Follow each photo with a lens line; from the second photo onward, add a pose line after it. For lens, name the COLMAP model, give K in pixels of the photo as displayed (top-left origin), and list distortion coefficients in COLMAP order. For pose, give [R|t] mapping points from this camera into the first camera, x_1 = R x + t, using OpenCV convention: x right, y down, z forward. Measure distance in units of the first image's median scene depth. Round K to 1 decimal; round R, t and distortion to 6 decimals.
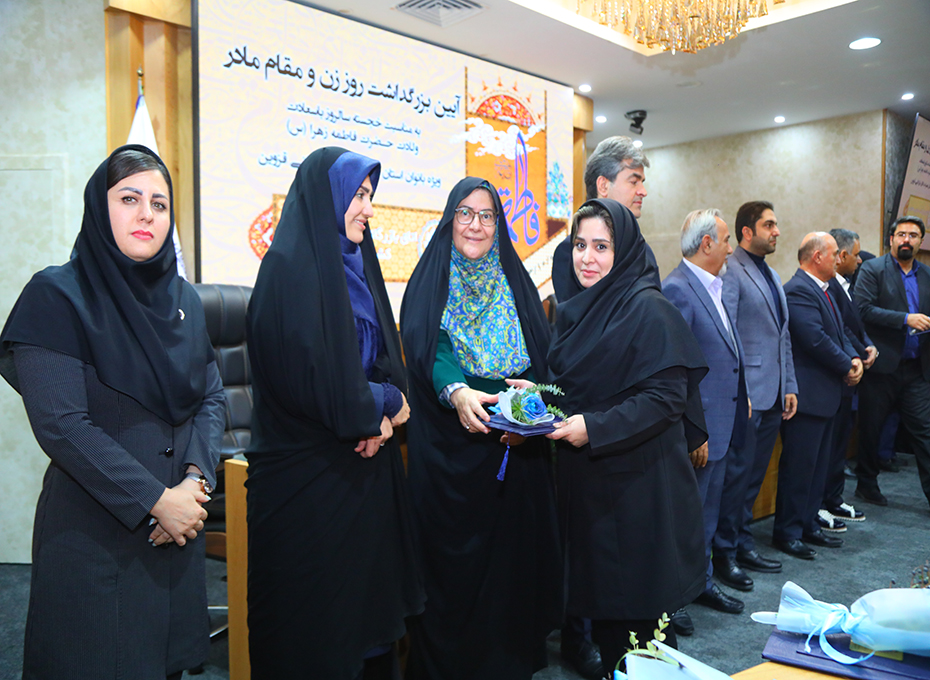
lens RADIAL K [[767.2, 0, 463.0], [0, 767.2, 336.6], [0, 0, 1]] dist [-0.065204, 0.080860]
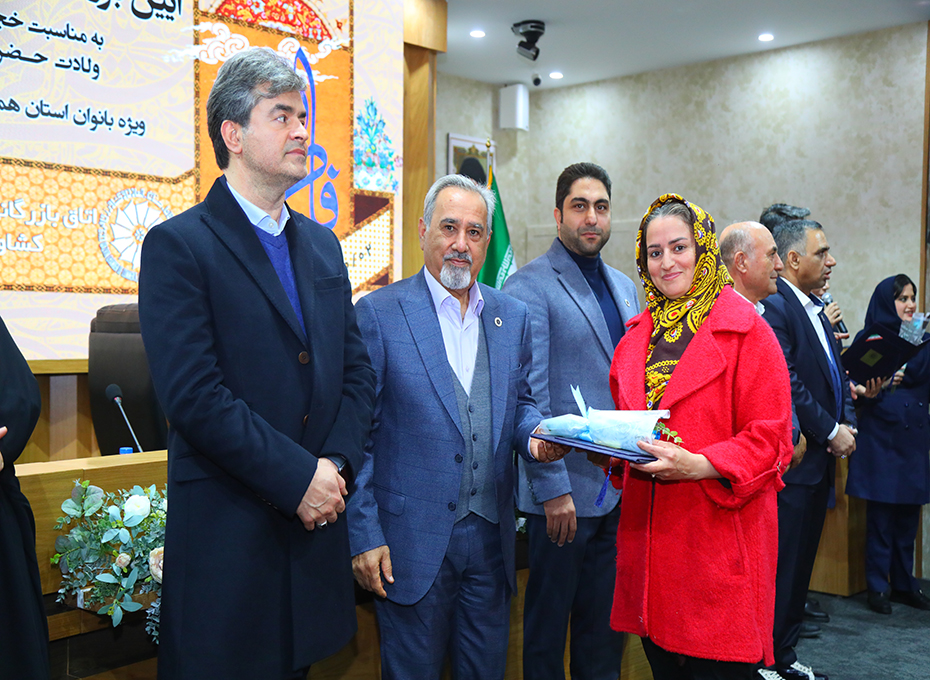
lens RADIAL K [[1186.3, 0, 467.8], [0, 1186.3, 328.8], [0, 0, 1]] dist [0.113776, 0.088299]
pose [[0.998940, 0.013913, 0.043881, 0.173753], [-0.012127, 0.999097, -0.040710, -0.007219], [-0.044407, 0.040135, 0.998207, 0.048827]]
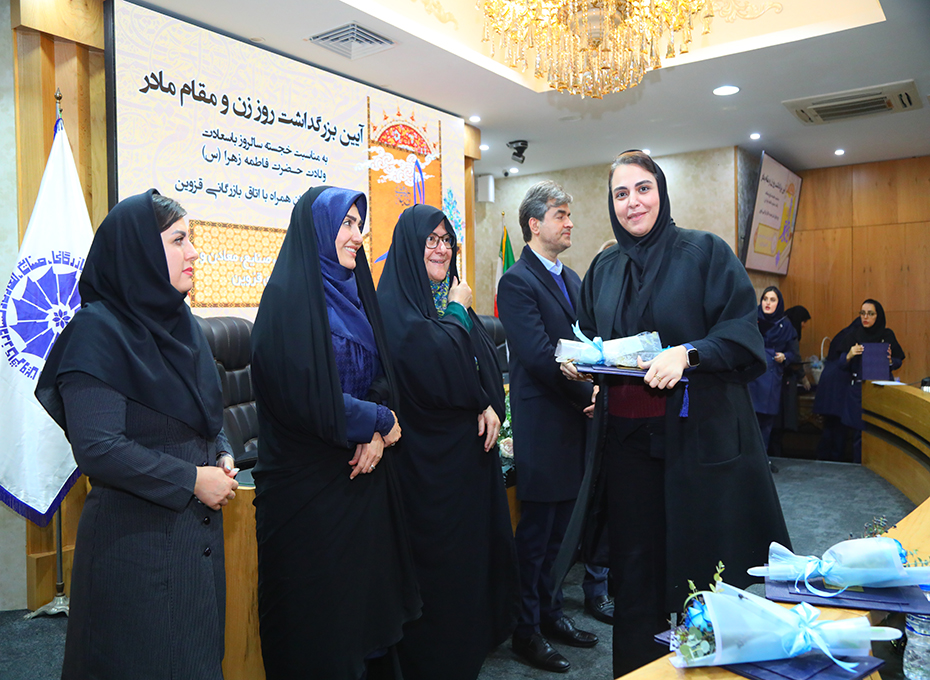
lens RADIAL K [[788.6, 0, 460.3], [0, 788.6, 337.2], [0, 0, 1]] dist [-0.065063, 0.101970]
pose [[0.981107, -0.017528, 0.192672, -0.080137], [0.022671, 0.999442, -0.024525, -0.001324], [-0.192134, 0.028429, 0.980957, -0.049357]]
